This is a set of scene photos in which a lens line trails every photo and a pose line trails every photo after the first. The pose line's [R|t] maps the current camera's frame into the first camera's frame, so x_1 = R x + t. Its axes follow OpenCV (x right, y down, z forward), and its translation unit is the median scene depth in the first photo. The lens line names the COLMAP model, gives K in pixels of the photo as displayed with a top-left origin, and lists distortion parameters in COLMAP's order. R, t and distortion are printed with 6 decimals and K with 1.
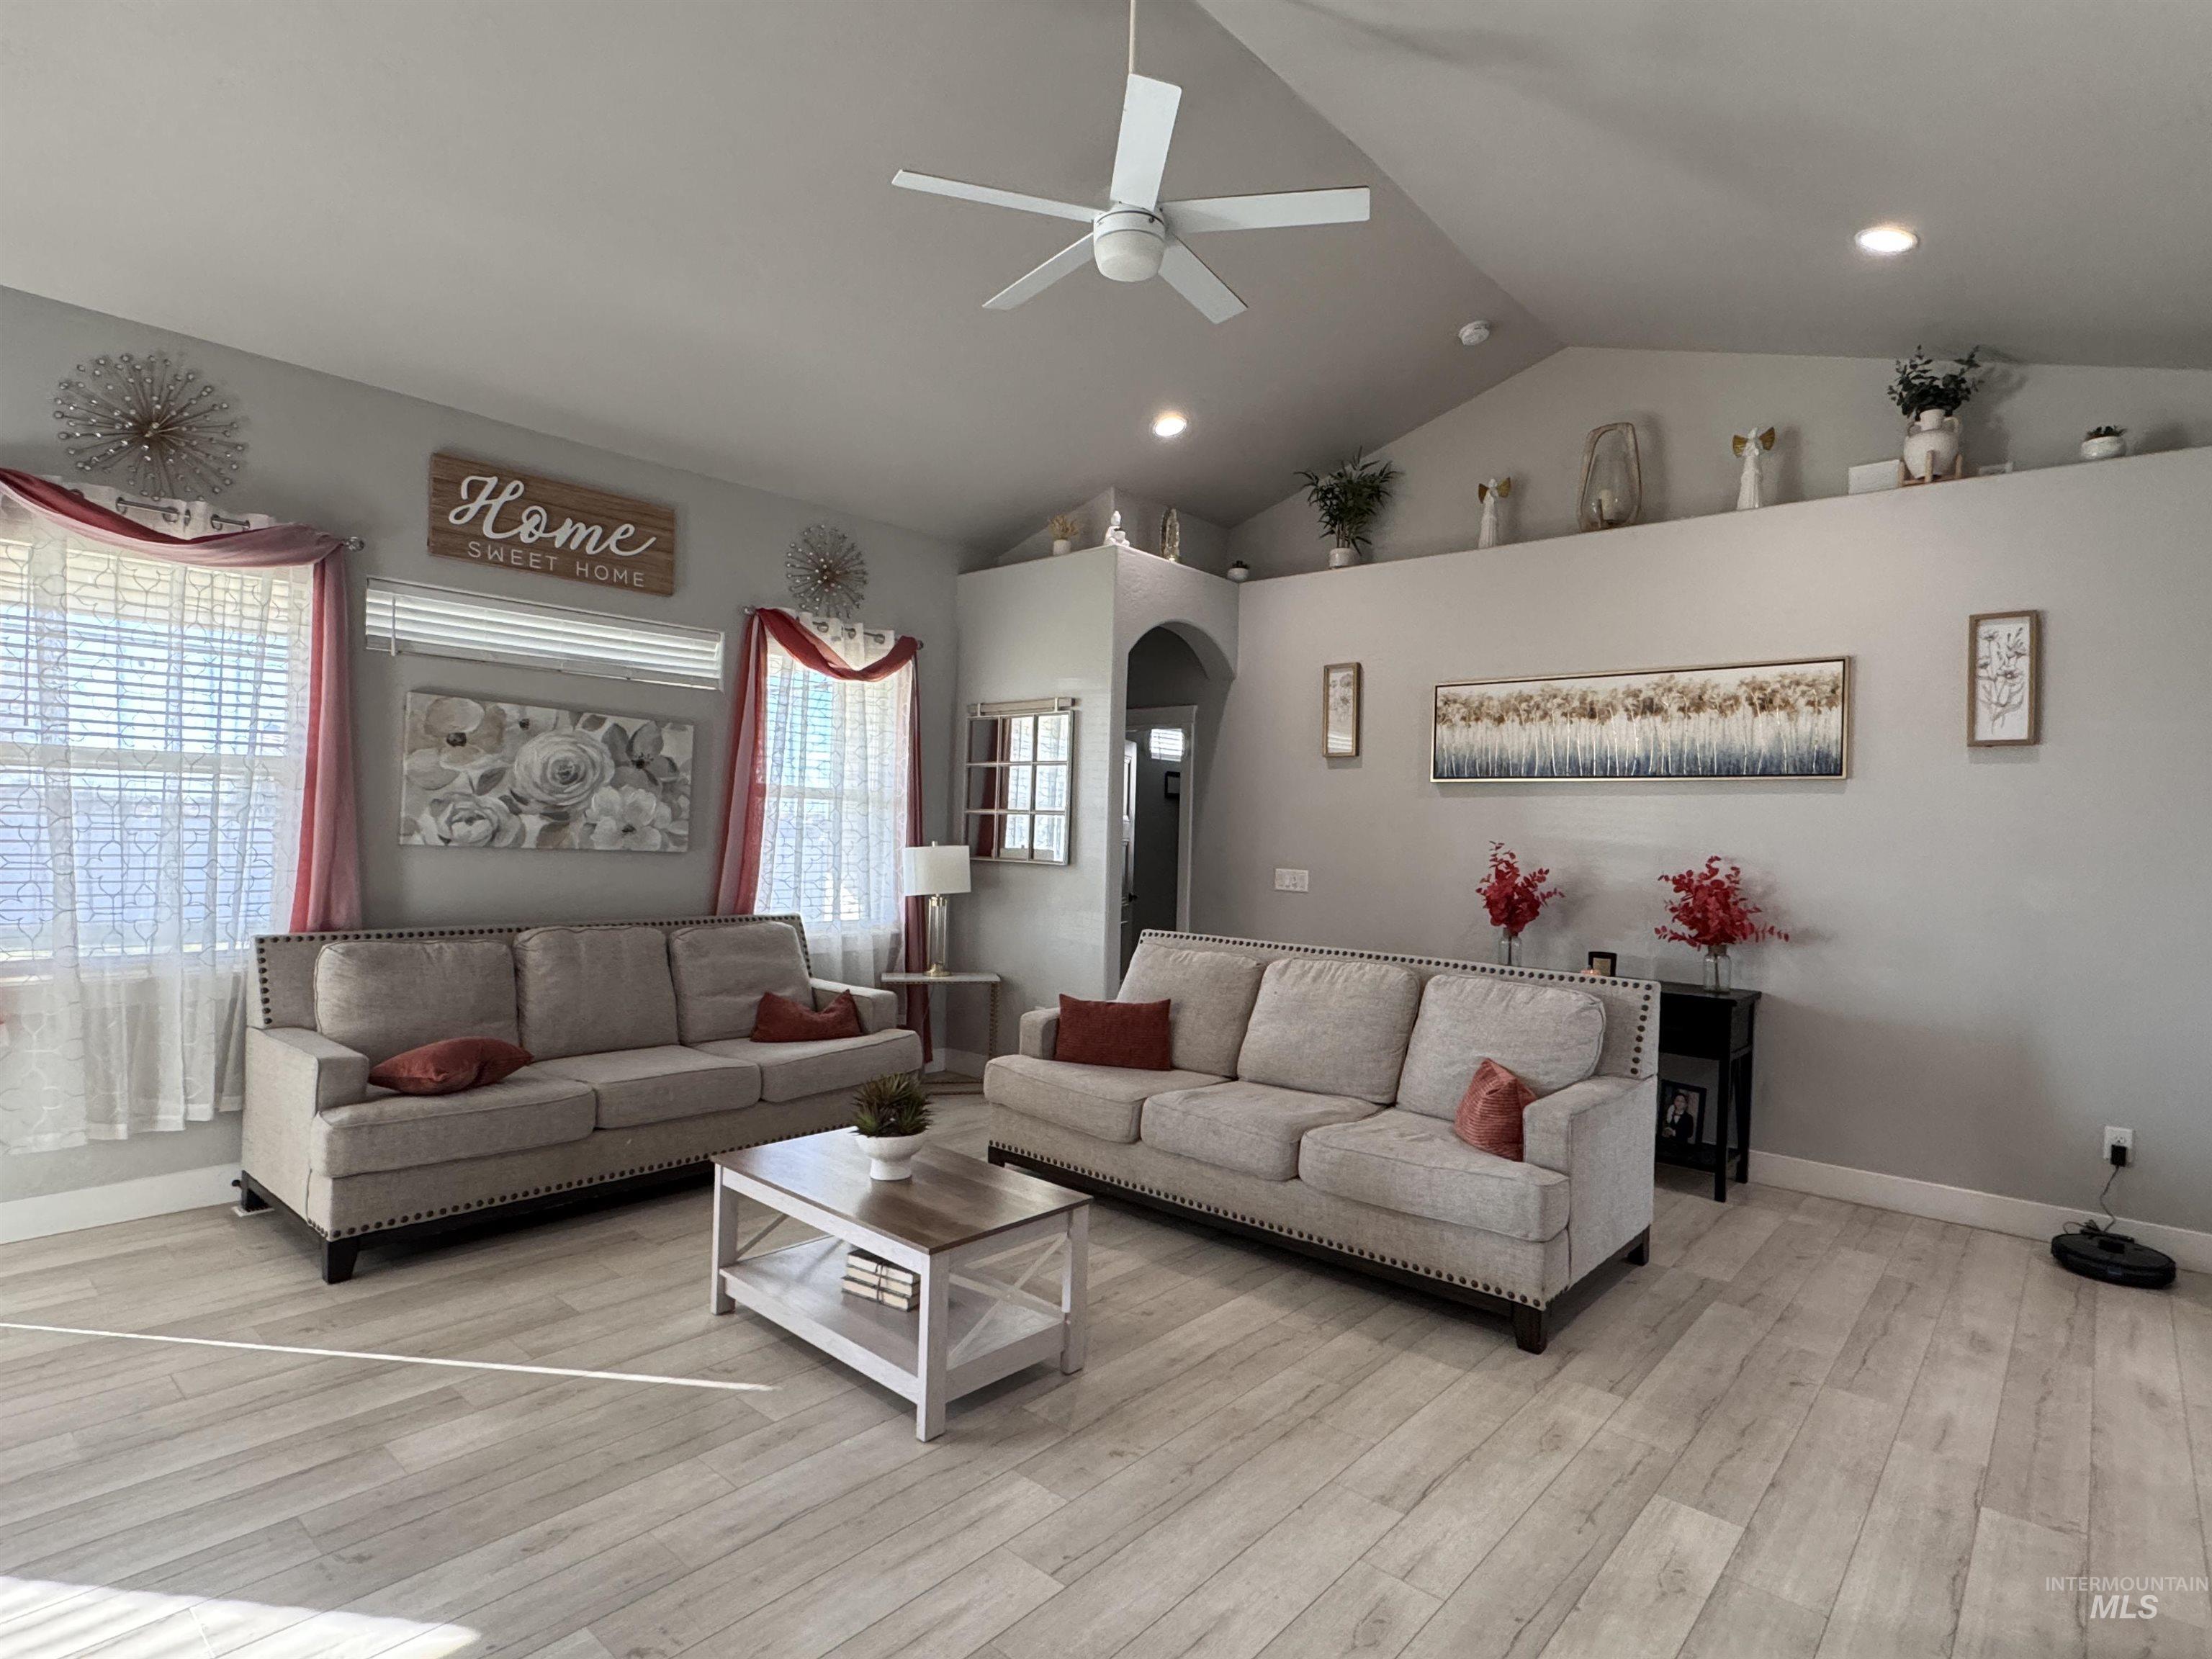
lens RADIAL K [[1144.3, 0, 1112.7], [0, 1144.3, 829.2], [0, 0, 1]] dist [-0.002016, 0.000835]
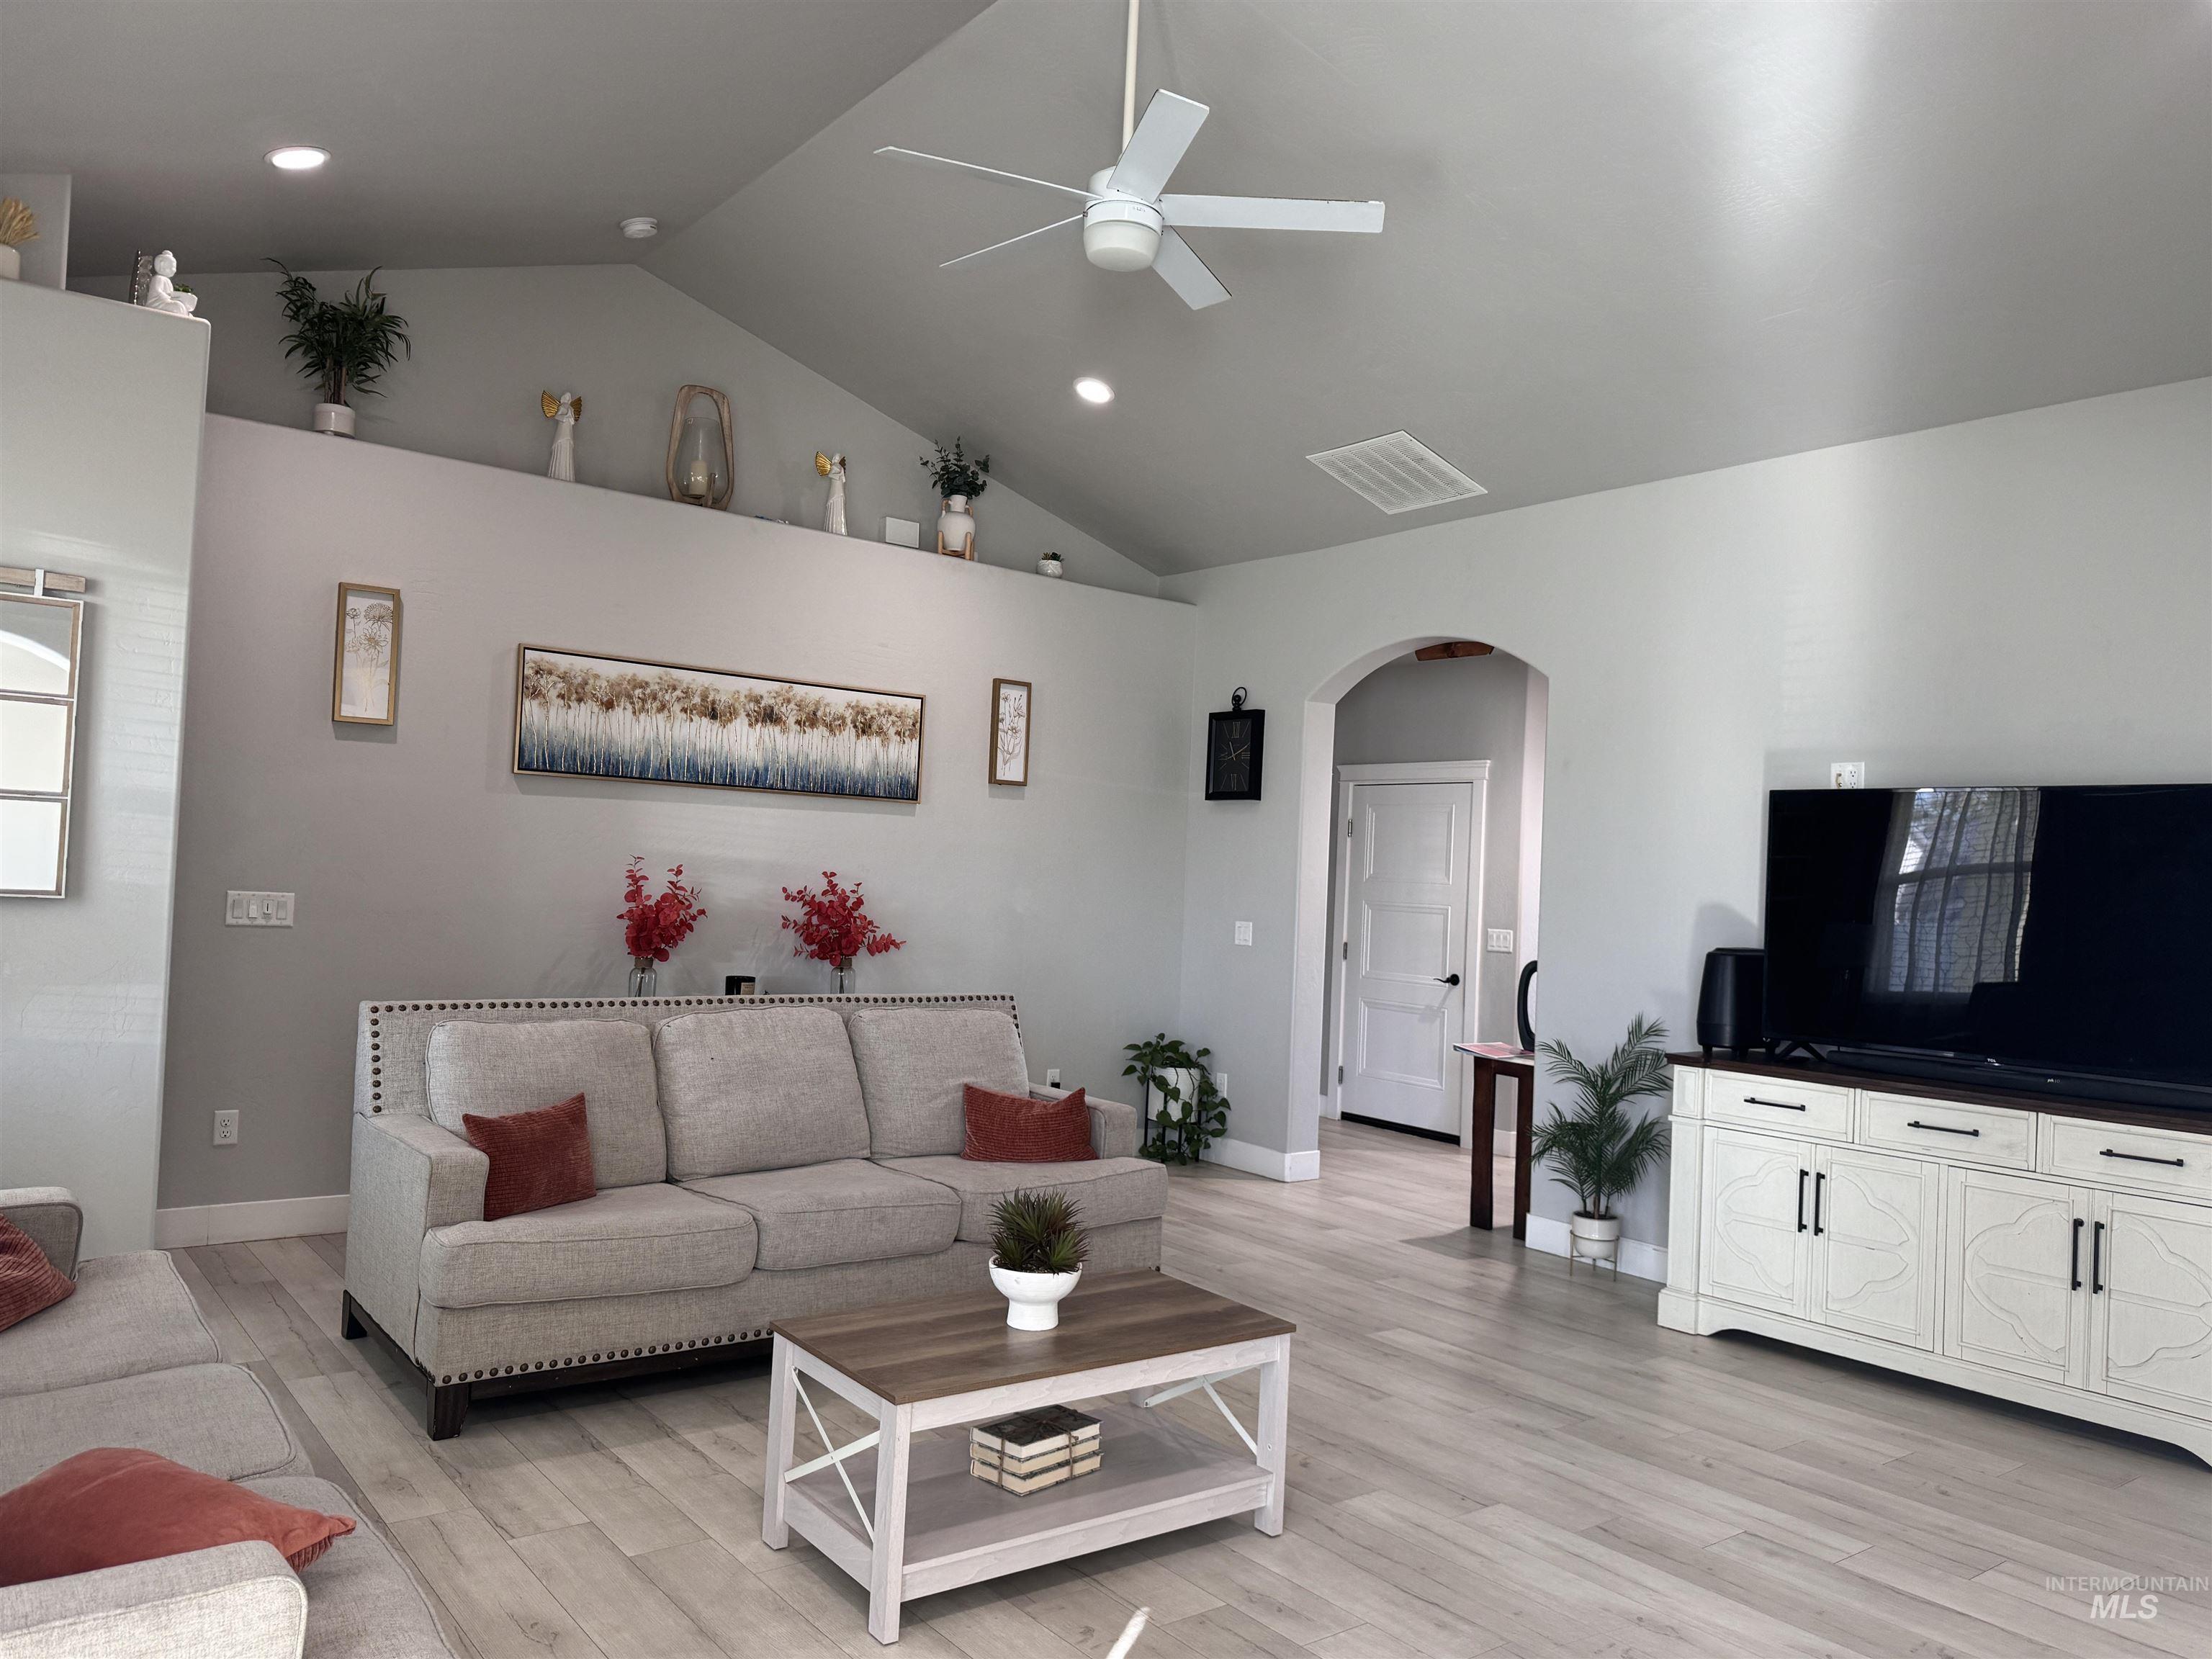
lens RADIAL K [[1564.2, 0, 1106.0], [0, 1564.2, 829.5], [0, 0, 1]] dist [0.105111, -0.147182]
pose [[0.194653, 0.010540, 0.980816, -0.799899], [-0.040842, 0.999162, -0.002632, -0.020763], [-0.980021, -0.039546, 0.194921, 0.487493]]
